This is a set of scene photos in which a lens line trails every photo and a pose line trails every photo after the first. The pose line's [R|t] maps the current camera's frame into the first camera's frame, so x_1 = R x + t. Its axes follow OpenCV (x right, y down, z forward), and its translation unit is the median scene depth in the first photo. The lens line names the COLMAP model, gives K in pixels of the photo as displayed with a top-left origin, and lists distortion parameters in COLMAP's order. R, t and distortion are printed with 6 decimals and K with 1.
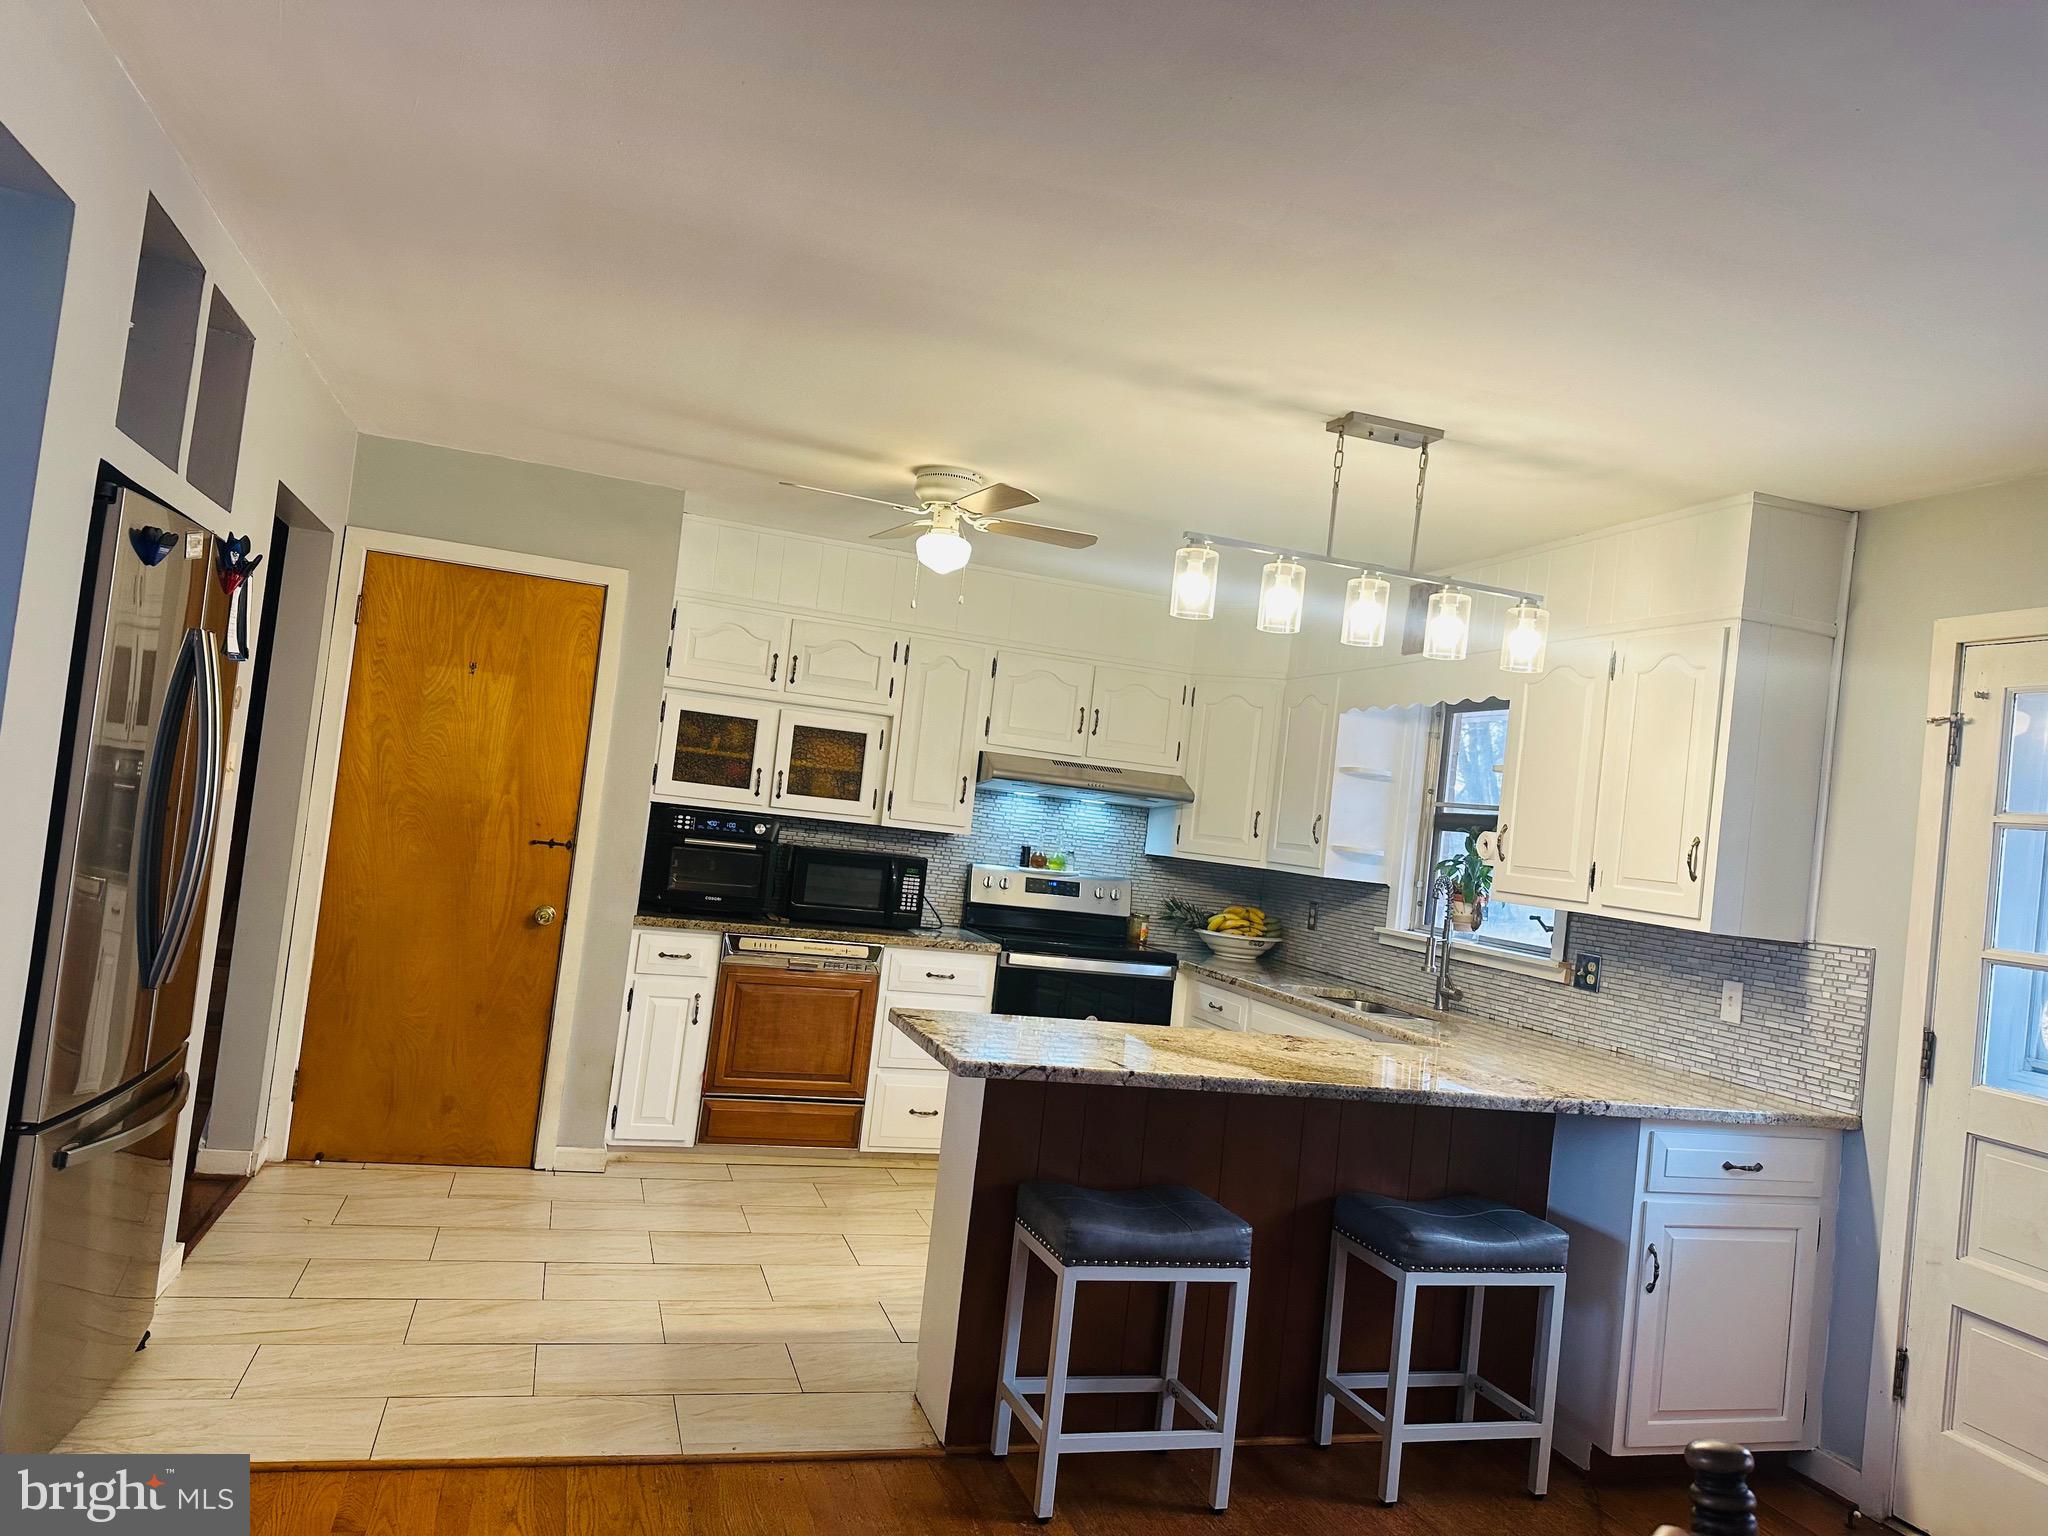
lens RADIAL K [[1415.1, 0, 1032.5], [0, 1415.1, 767.7], [0, 0, 1]] dist [0.146364, -0.266848]
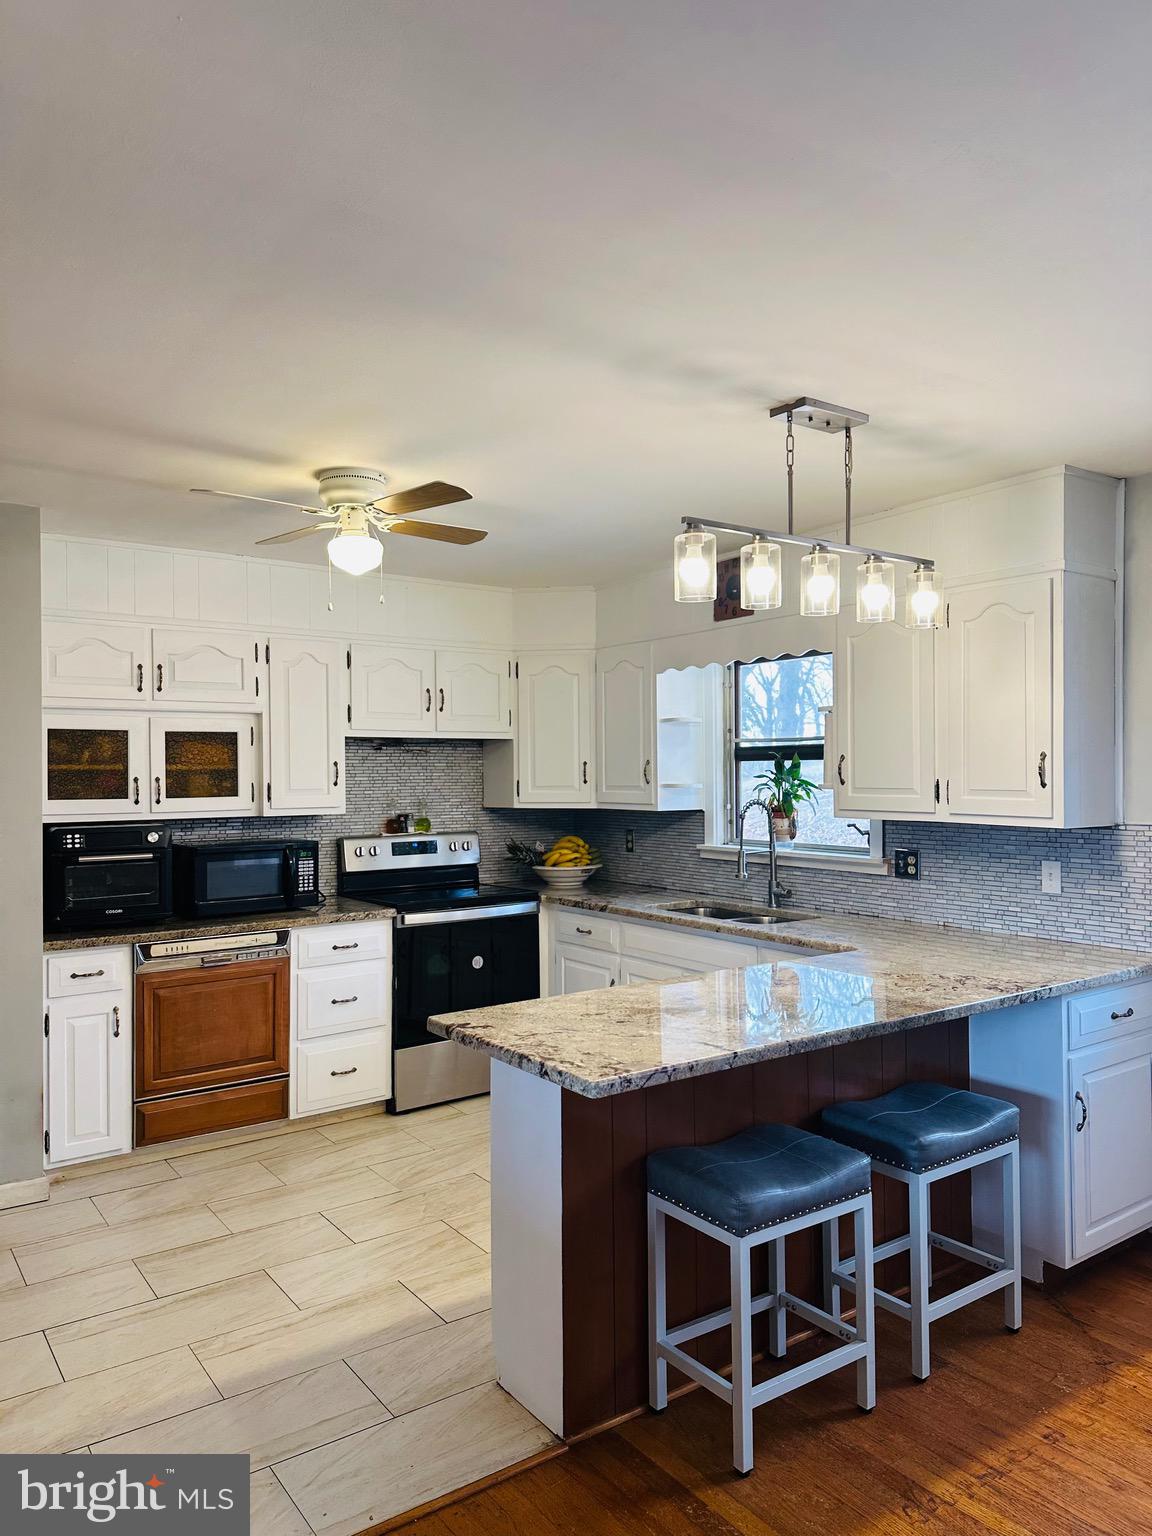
lens RADIAL K [[1059.8, 0, 571.1], [0, 1059.8, 766.6], [0, 0, 1]] dist [0.185075, -0.403665]
pose [[0.946364, -0.117052, 0.301154, -0.140368], [0.101698, 0.992609, 0.066225, -0.029303], [-0.306679, -0.032046, 0.951273, 0.177307]]
